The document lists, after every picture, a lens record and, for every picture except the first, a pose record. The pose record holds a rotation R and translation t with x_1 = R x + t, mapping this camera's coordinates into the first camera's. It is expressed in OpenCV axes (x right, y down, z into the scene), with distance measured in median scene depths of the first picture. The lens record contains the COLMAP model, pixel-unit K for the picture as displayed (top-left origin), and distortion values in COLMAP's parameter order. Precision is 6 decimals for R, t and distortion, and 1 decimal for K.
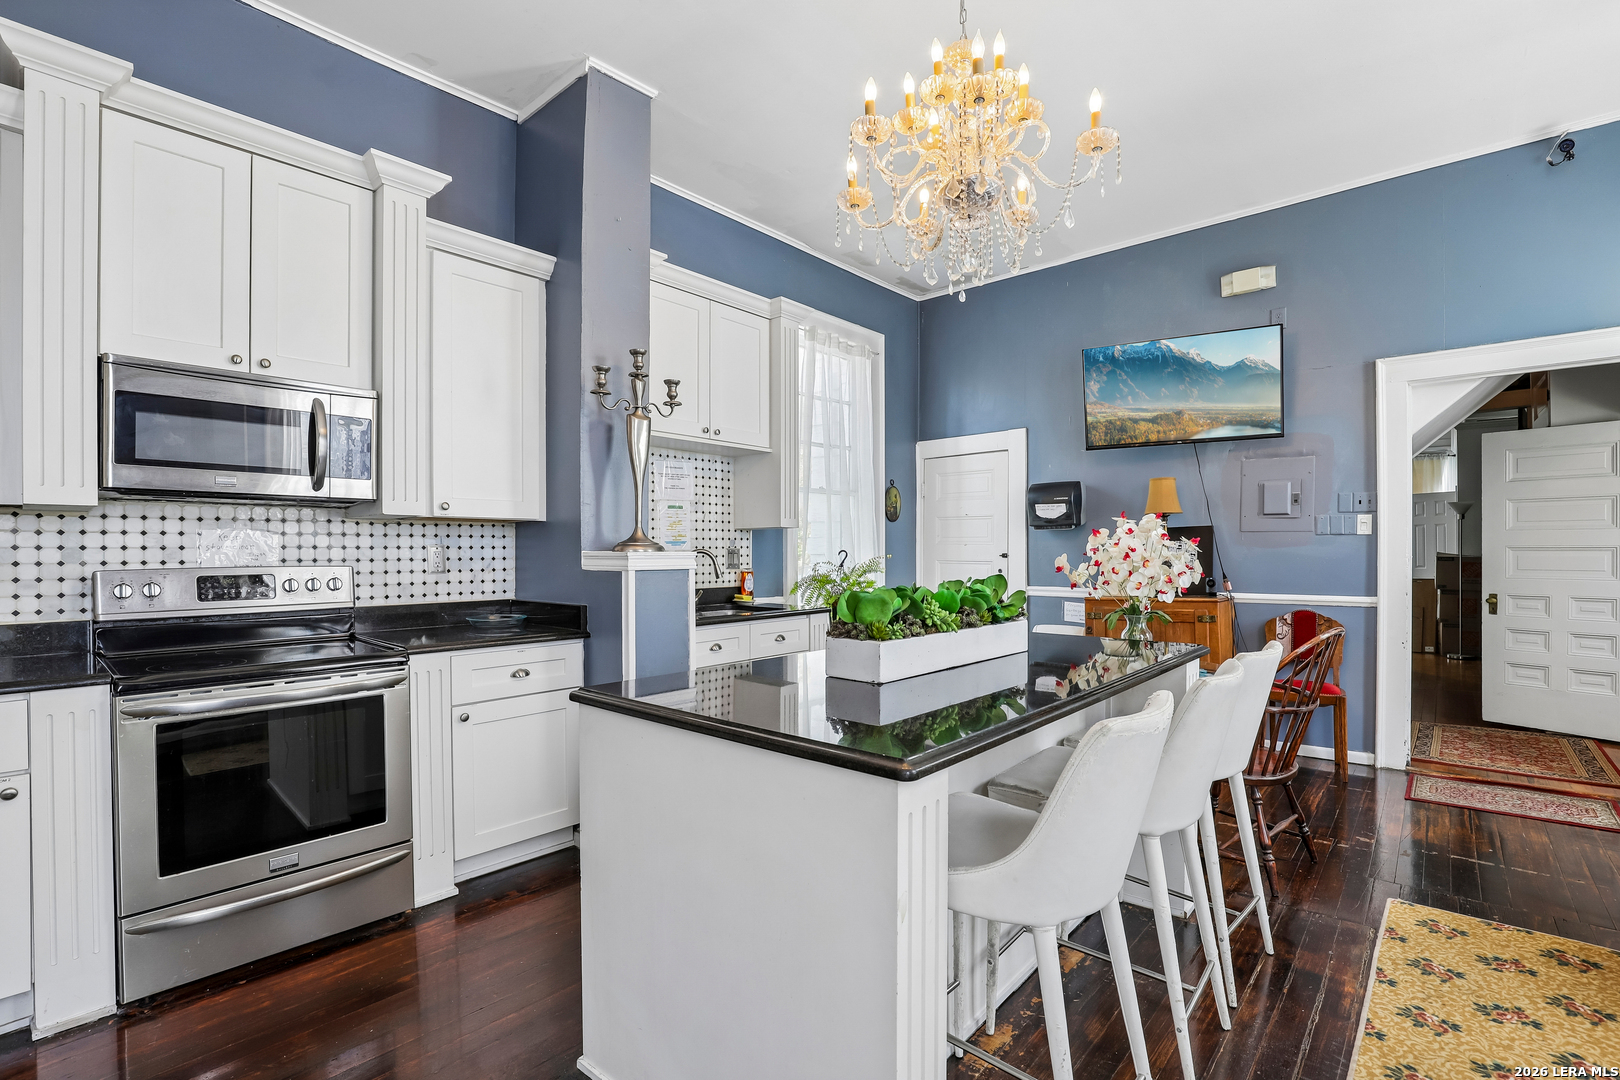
lens RADIAL K [[733.7, 0, 825.4], [0, 733.7, 552.5], [0, 0, 1]] dist [-0.039217, 0.008589]
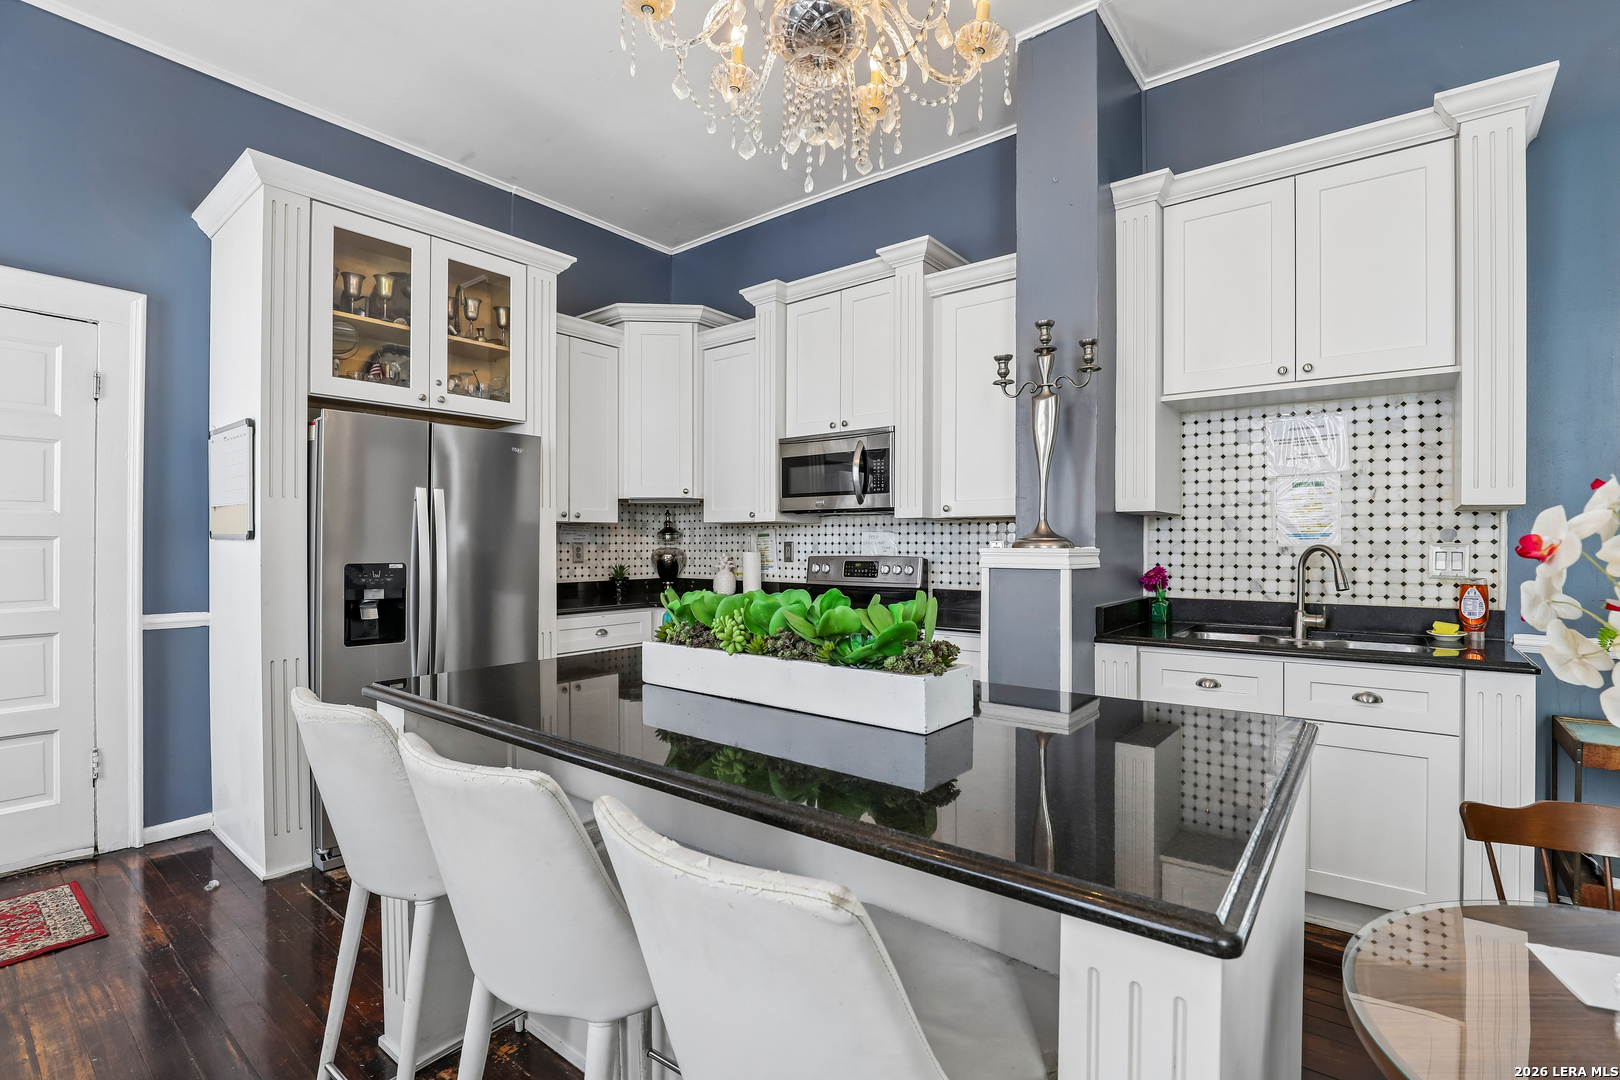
lens RADIAL K [[726.0, 0, 816.4], [0, 726.0, 547.0], [0, 0, 1]] dist [-0.038676, 0.007289]
pose [[0.060995, 0.007457, -0.998110, 0.608072], [-0.002745, 0.999970, 0.007303, -0.008045], [0.998134, 0.002295, 0.061013, 0.670325]]
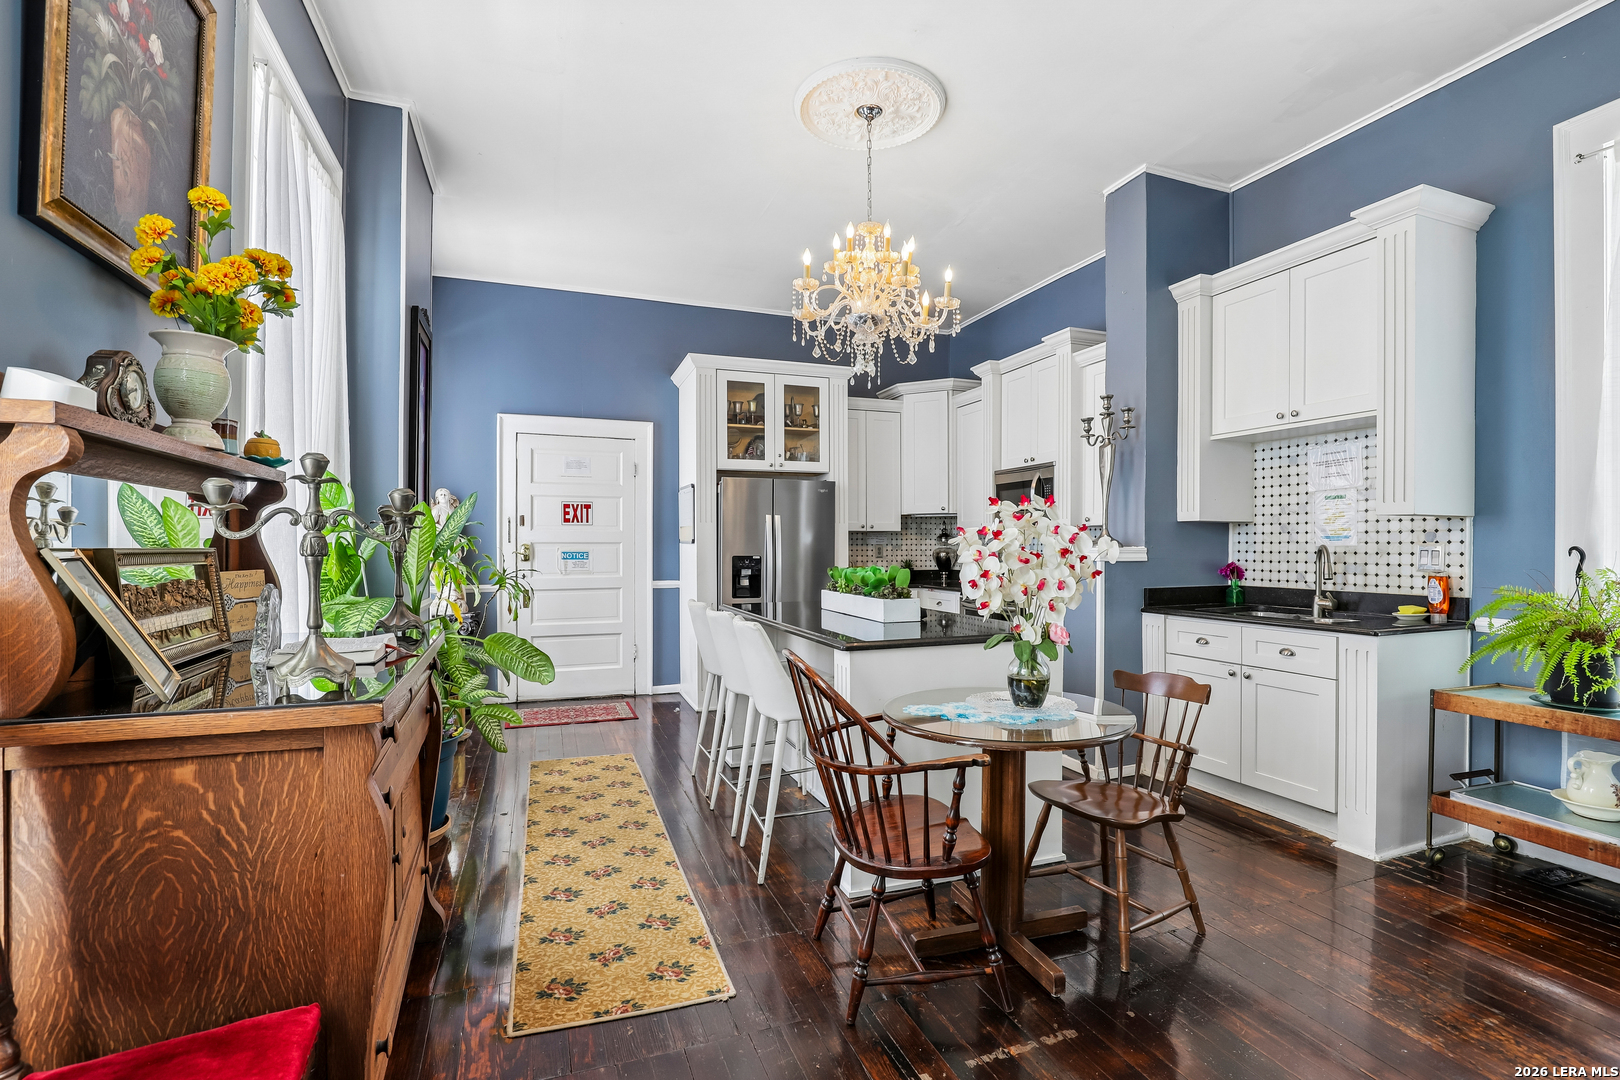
lens RADIAL K [[736.9, 0, 839.2], [0, 736.9, 556.0], [0, 0, 1]] dist [-0.031503, 0.000068]
pose [[-0.449966, 0.017269, -0.892879, 1.161448], [0.001749, 0.999828, 0.018456, -0.011049], [0.893044, 0.006743, -0.449919, 1.173178]]
